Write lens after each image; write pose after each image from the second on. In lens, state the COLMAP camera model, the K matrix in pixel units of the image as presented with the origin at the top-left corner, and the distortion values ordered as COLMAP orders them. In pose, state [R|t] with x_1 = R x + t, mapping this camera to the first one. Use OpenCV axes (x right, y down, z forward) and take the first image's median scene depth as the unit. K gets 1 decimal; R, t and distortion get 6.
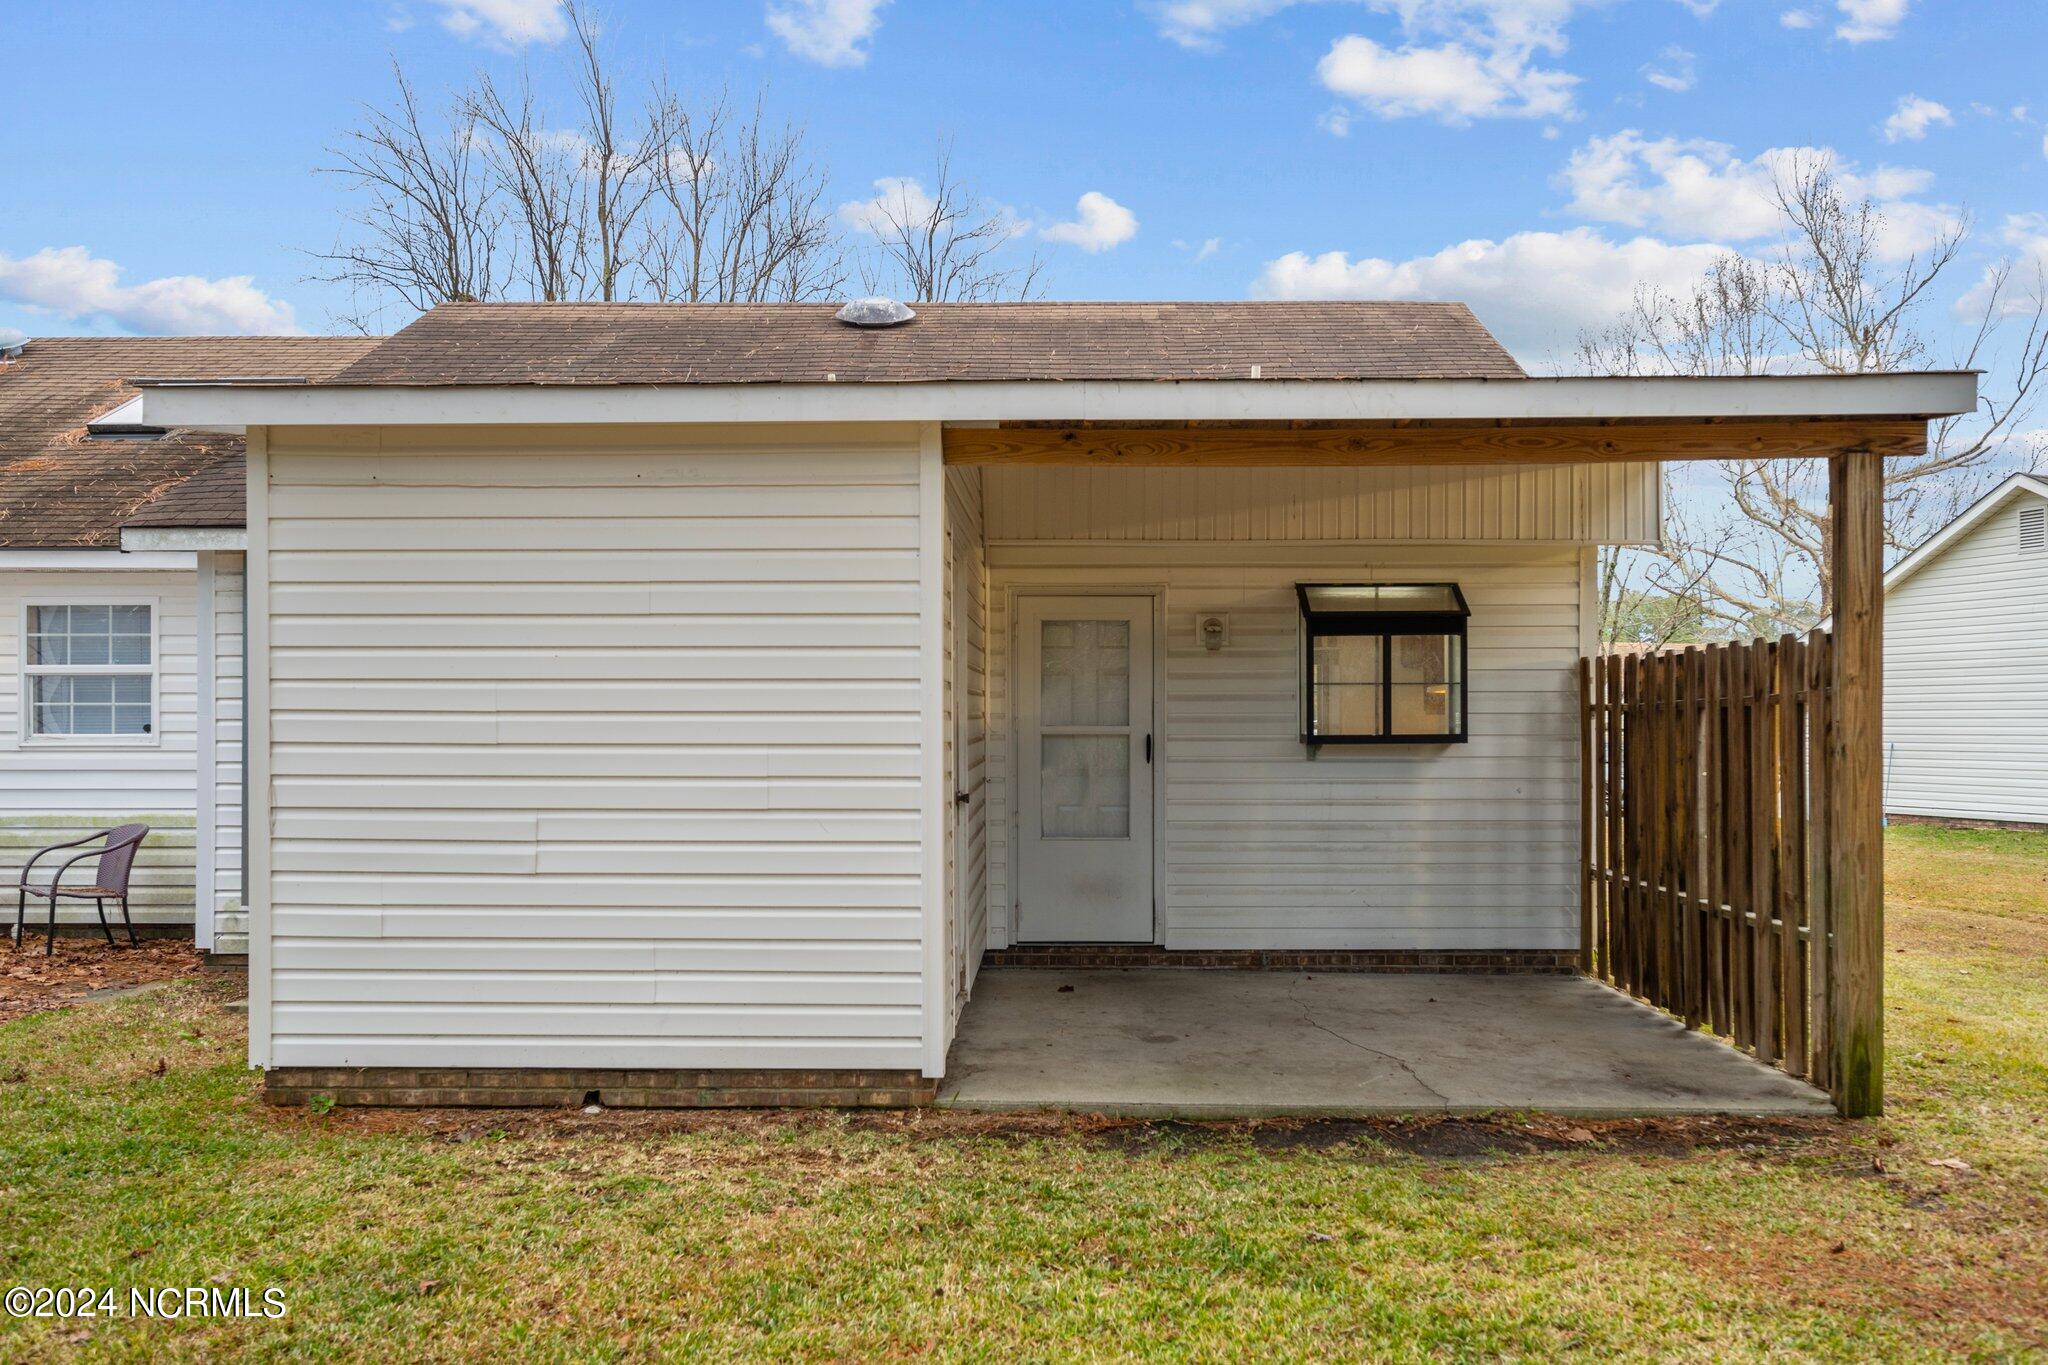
lens RADIAL K [[1679.1, 0, 1042.5], [0, 1679.1, 732.0], [0, 0, 1]] dist [-0.007790, 0.004105]
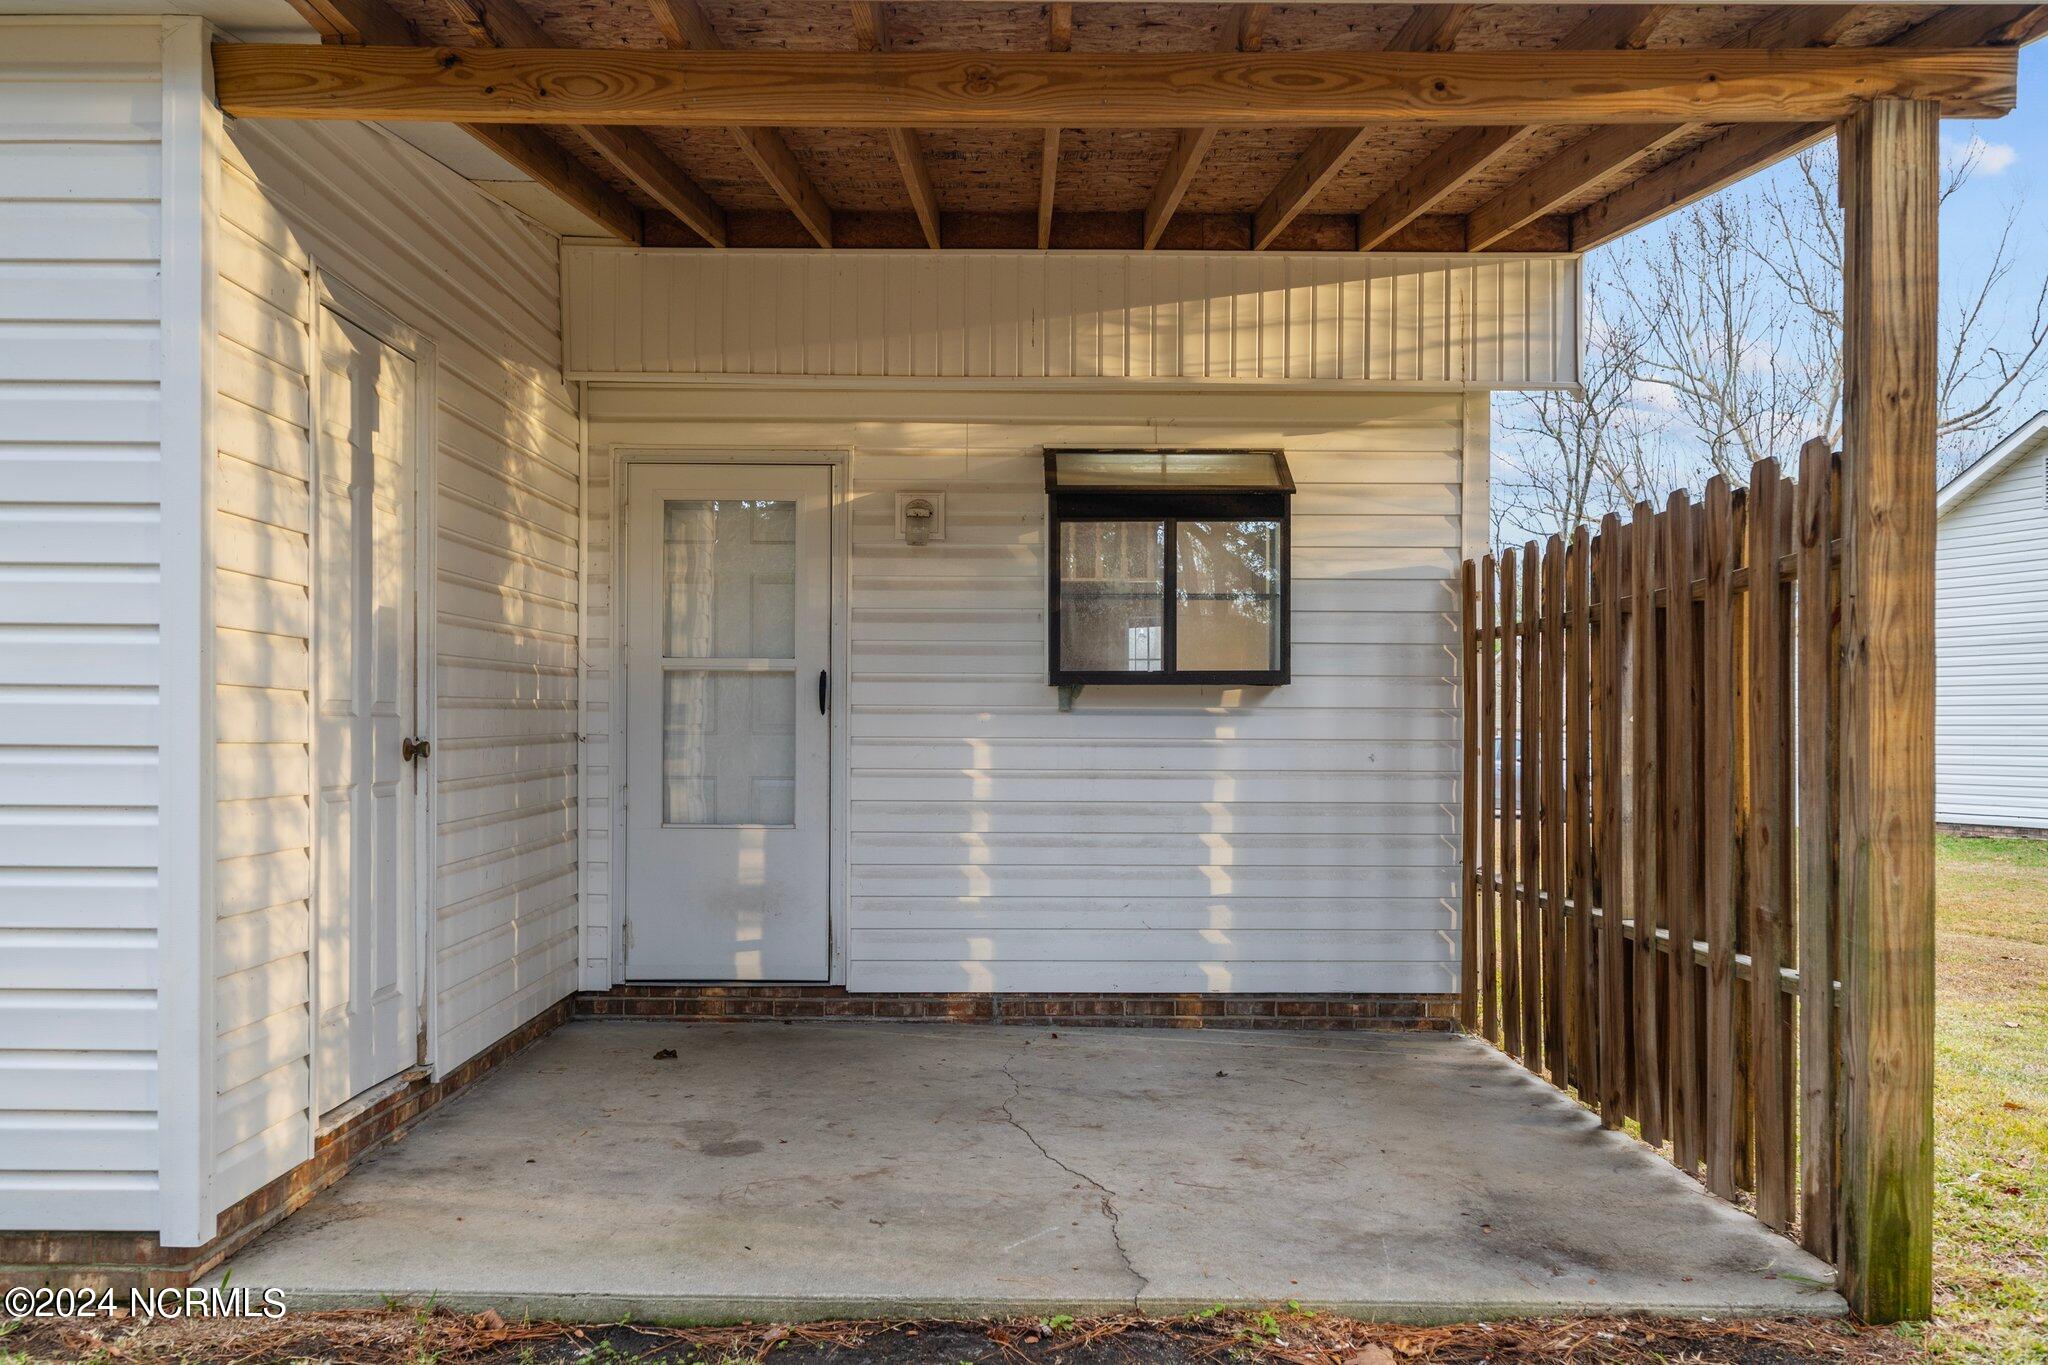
lens RADIAL K [[1808.6, 0, 1023.3], [0, 1808.6, 733.4], [0, 0, 1]] dist [-0.006293, 0.002412]
pose [[0.999652, 0.006178, 0.025646, 0.126169], [-0.006118, 0.999978, -0.002413, 0.027851], [-0.025661, 0.002256, 0.999668, 0.278904]]
